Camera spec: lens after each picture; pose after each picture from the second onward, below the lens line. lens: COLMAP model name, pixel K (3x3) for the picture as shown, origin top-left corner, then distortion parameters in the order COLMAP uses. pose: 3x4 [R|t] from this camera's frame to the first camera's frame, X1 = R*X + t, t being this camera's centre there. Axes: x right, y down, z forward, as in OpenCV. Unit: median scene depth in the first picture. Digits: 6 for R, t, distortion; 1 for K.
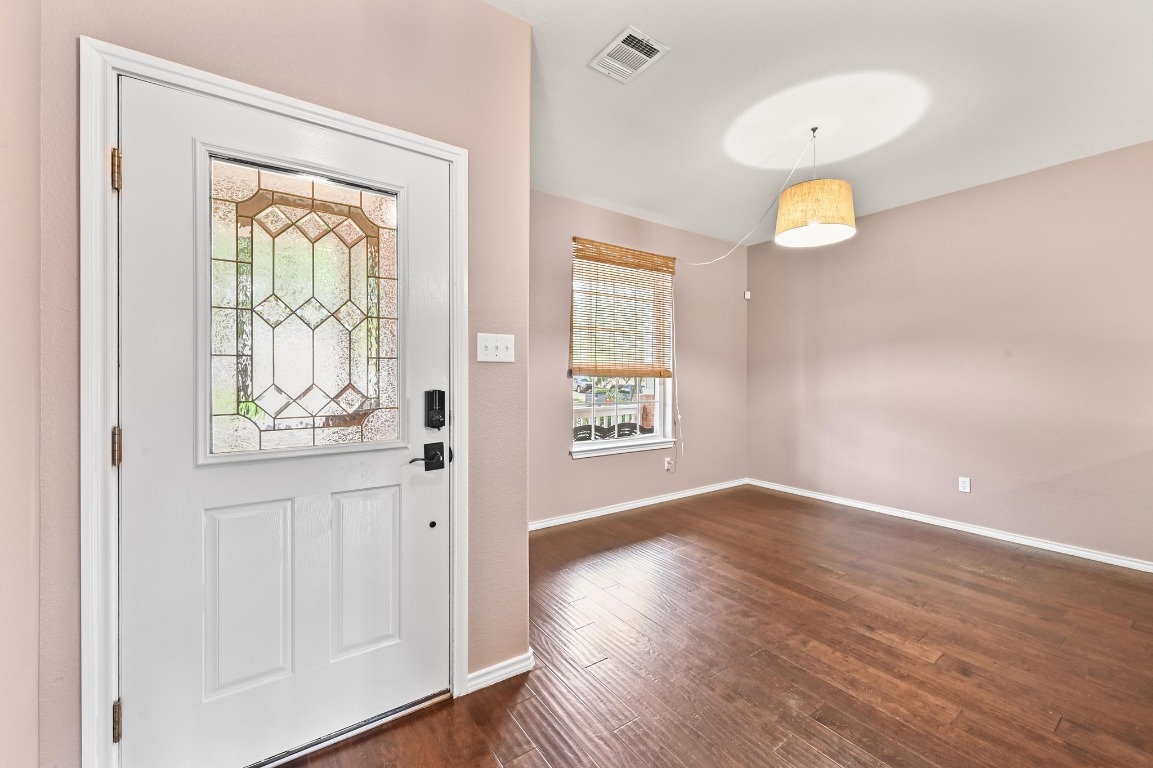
lens RADIAL K [[456.6, 0, 579.1], [0, 456.6, 376.8], [0, 0, 1]] dist [-0.002679, 0.001013]
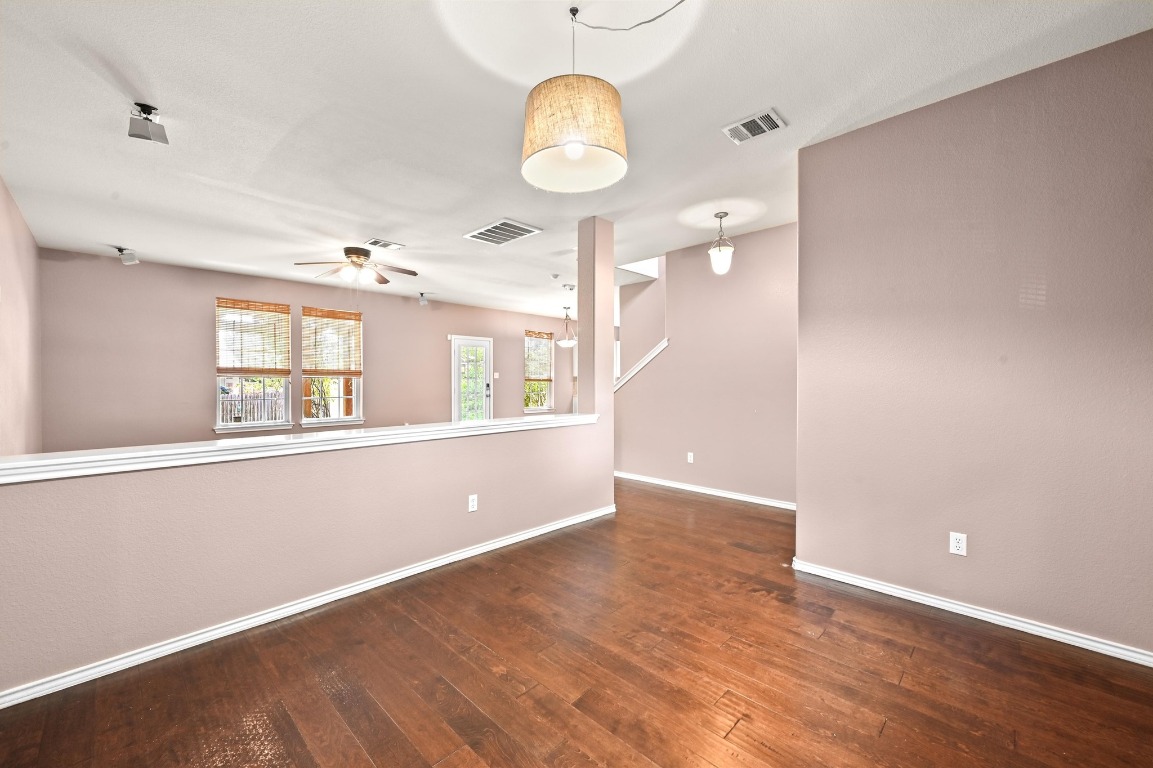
lens RADIAL K [[456.6, 0, 579.3], [0, 456.6, 387.7], [0, 0, 1]] dist [-0.002679, 0.001013]
pose [[-0.981550, 0.001029, -0.191203, 0.483981], [-0.002177, 0.999861, 0.016559, -0.001910], [0.191193, 0.016669, -0.981411, 1.263180]]
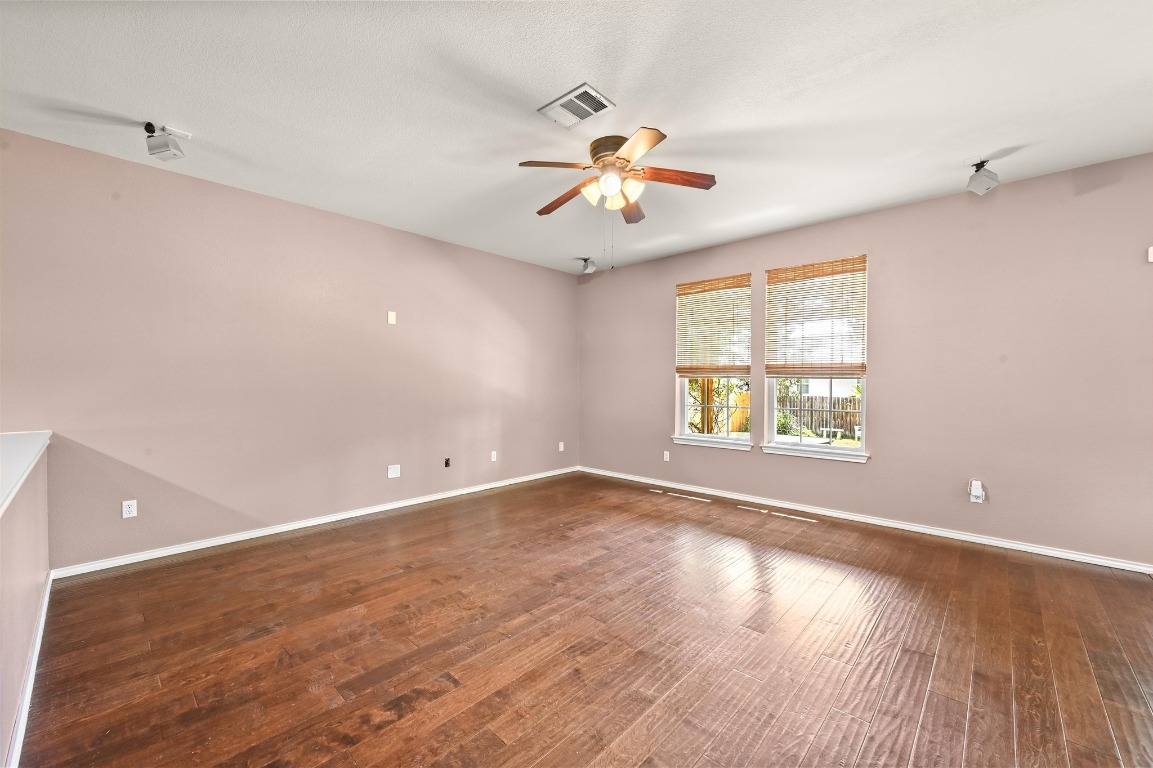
lens RADIAL K [[456.6, 0, 578.9], [0, 456.6, 386.2], [0, 0, 1]] dist [-0.002679, 0.001013]
pose [[-0.212970, -0.010013, 0.977007, 0.125196], [-0.000911, 0.999949, 0.010049, 0.001973], [-0.977058, 0.001250, -0.212969, -0.044008]]
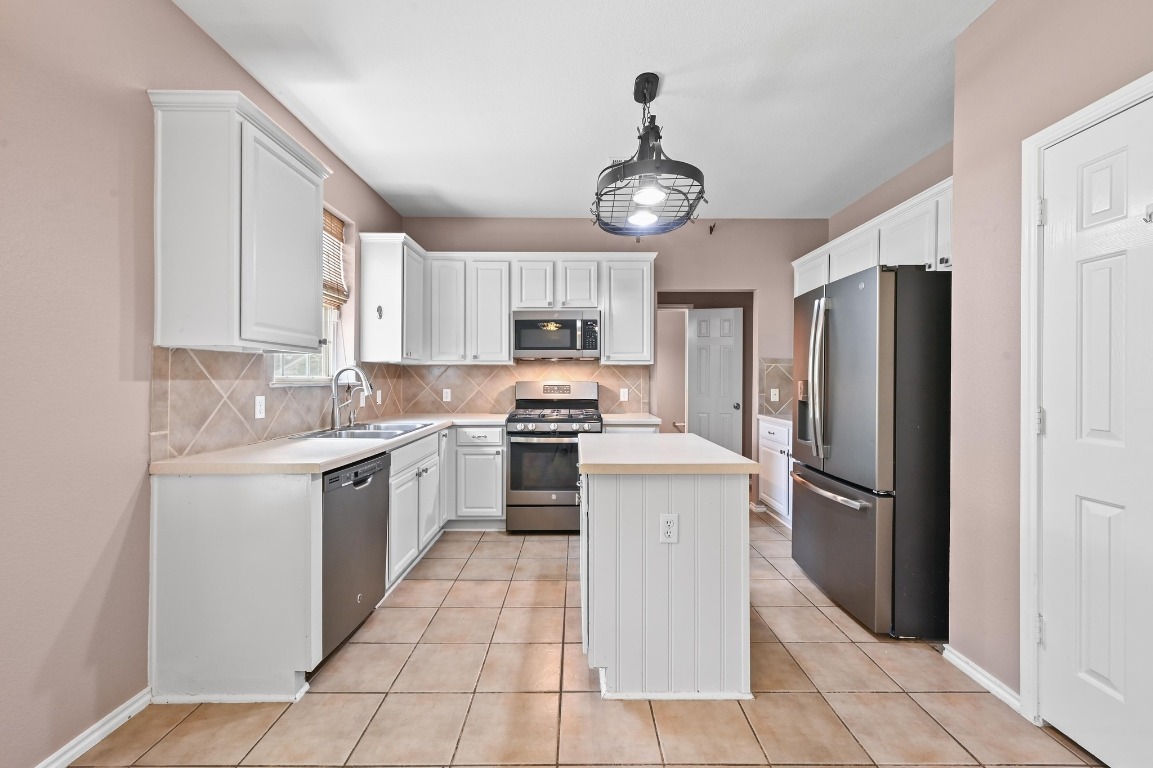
lens RADIAL K [[456.6, 0, 576.9], [0, 456.6, 378.1], [0, 0, 1]] dist [-0.002679, 0.001013]
pose [[-0.570412, -0.003416, -0.821352, 0.079803], [-0.006320, 0.999980, 0.000230, 0.004624], [0.821334, 0.005322, -0.570422, -1.098613]]
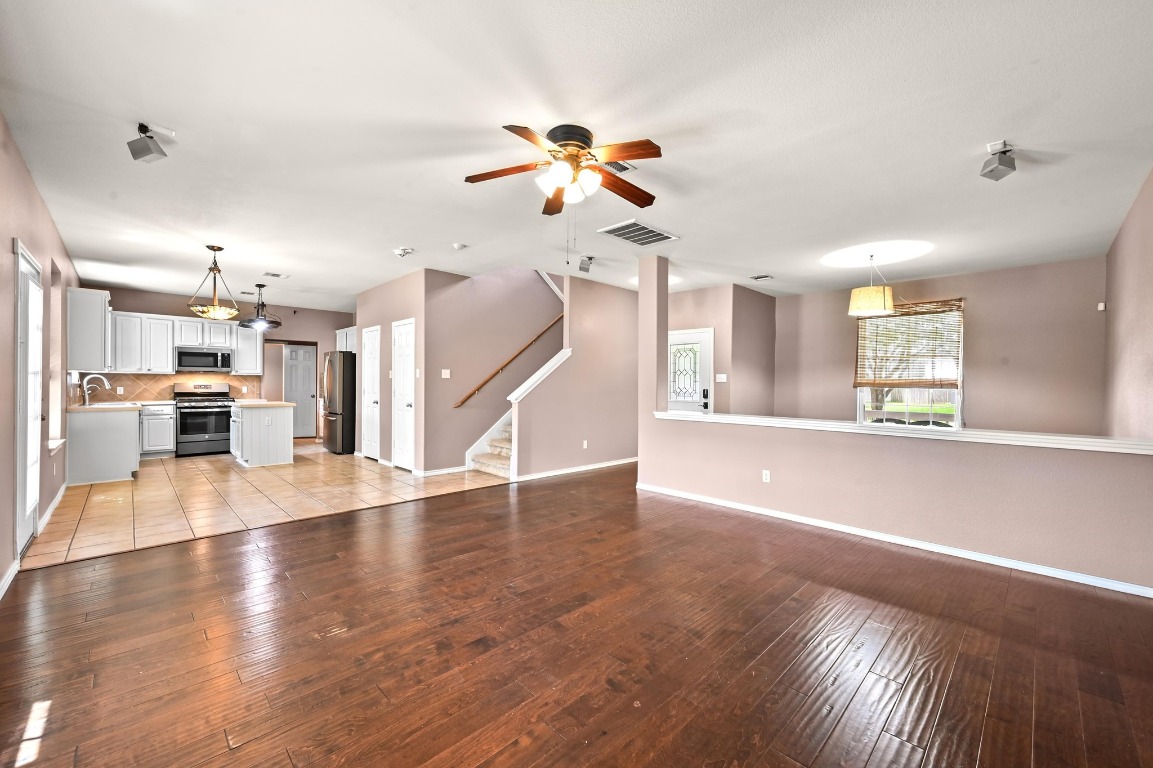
lens RADIAL K [[456.6, 0, 578.7], [0, 456.6, 387.9], [0, 0, 1]] dist [-0.002679, 0.001013]
pose [[0.169560, 0.006014, -0.985501, 1.639884], [-0.011655, 0.999924, 0.004097, 0.006979], [0.985451, 0.010791, 0.169617, -0.377554]]
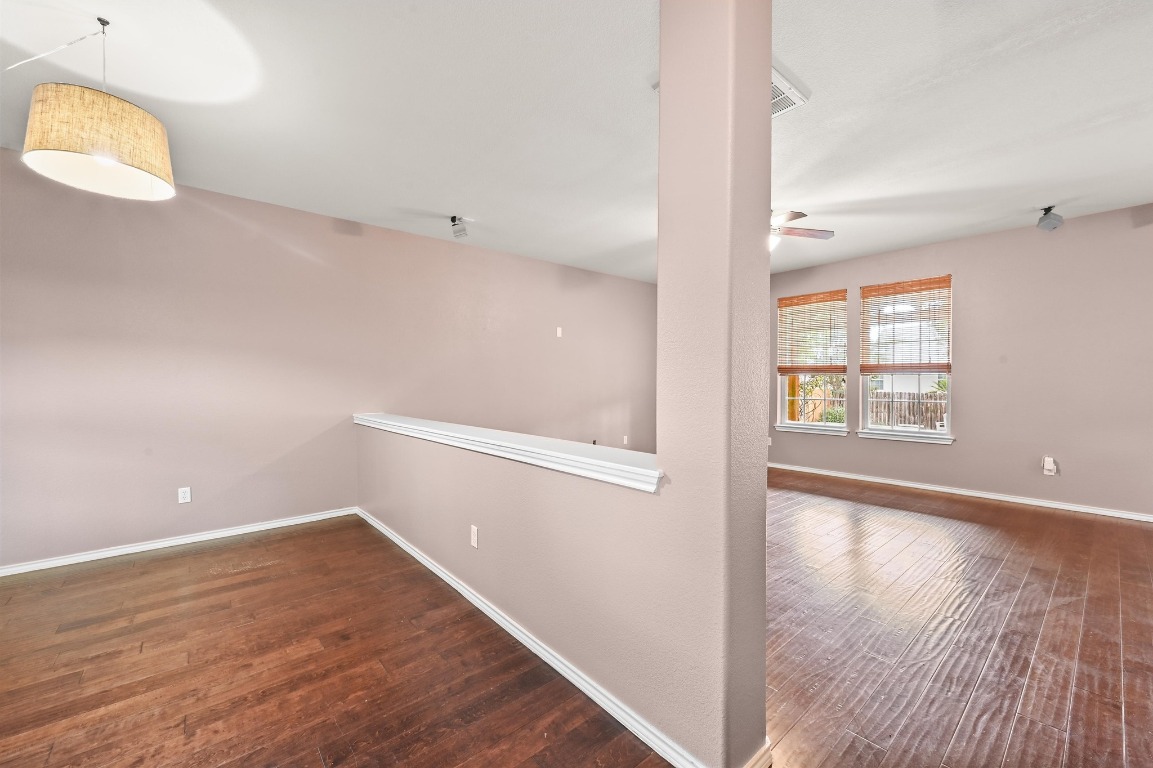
lens RADIAL K [[456.6, 0, 577.8], [0, 456.6, 384.7], [0, 0, 1]] dist [-0.002679, 0.001013]
pose [[-0.095782, -0.011050, 0.995341, -0.182327], [0.005689, 0.999916, 0.011648, -0.000793], [-0.995386, 0.006778, -0.095711, 0.271407]]
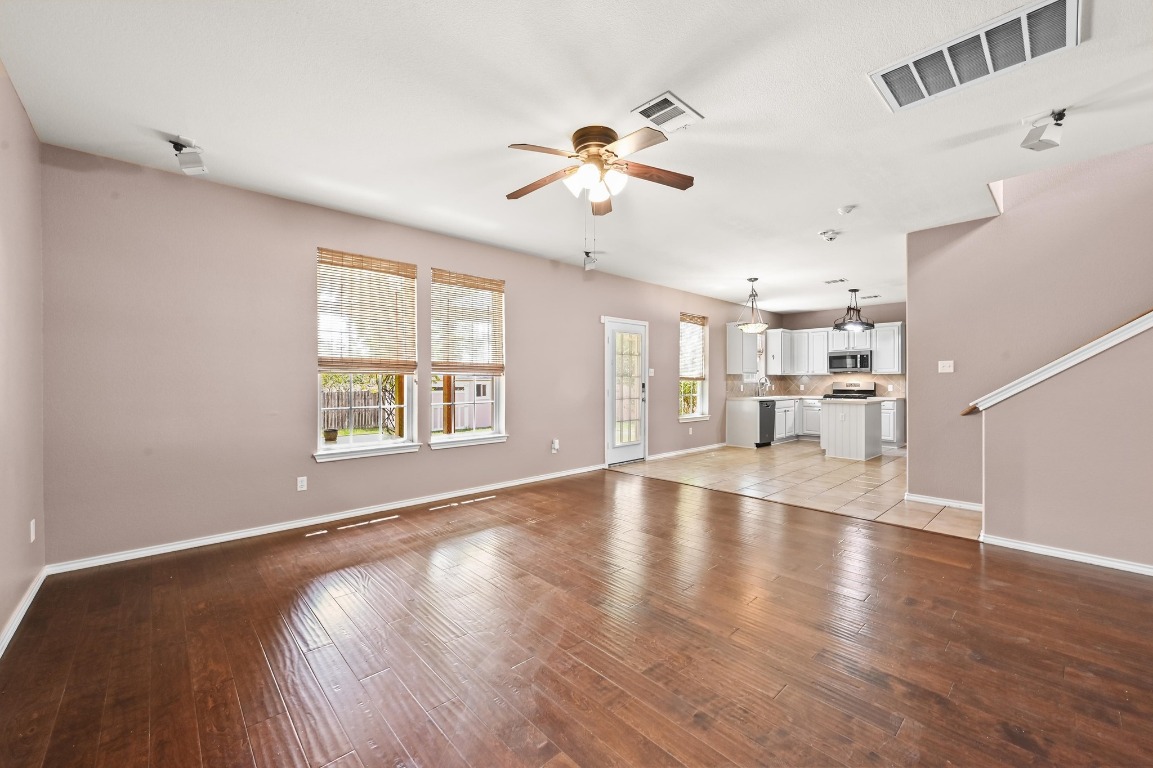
lens RADIAL K [[456.6, 0, 580.2], [0, 456.6, 384.2], [0, 0, 1]] dist [-0.002679, 0.001013]
pose [[-0.989858, -0.000162, -0.142059, 1.024761], [-0.001672, 0.999943, 0.010506, 0.003375], [0.142050, 0.010637, -0.989802, 0.491852]]
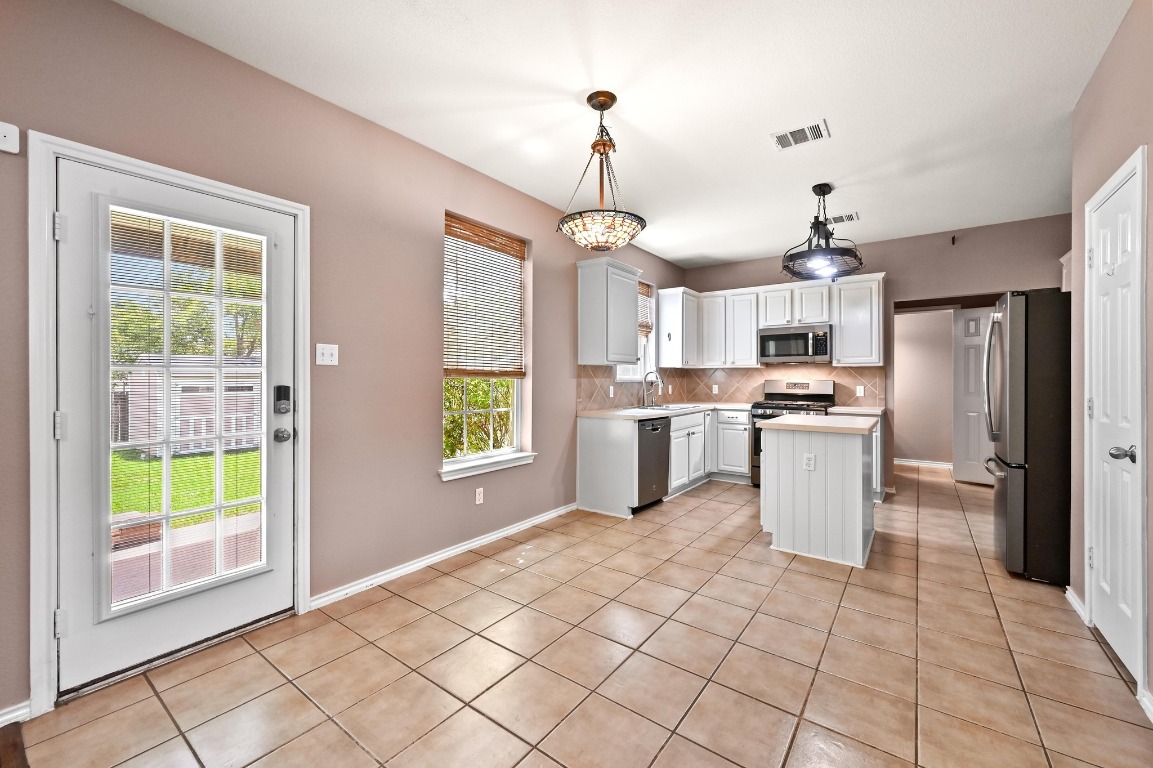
lens RADIAL K [[456.6, 0, 580.3], [0, 456.6, 377.1], [0, 0, 1]] dist [-0.002679, 0.001013]
pose [[-0.947214, -0.002340, -0.320594, 0.311551], [-0.003554, 0.999989, 0.003203, 0.002298], [0.320583, 0.004173, -0.947211, -0.618417]]
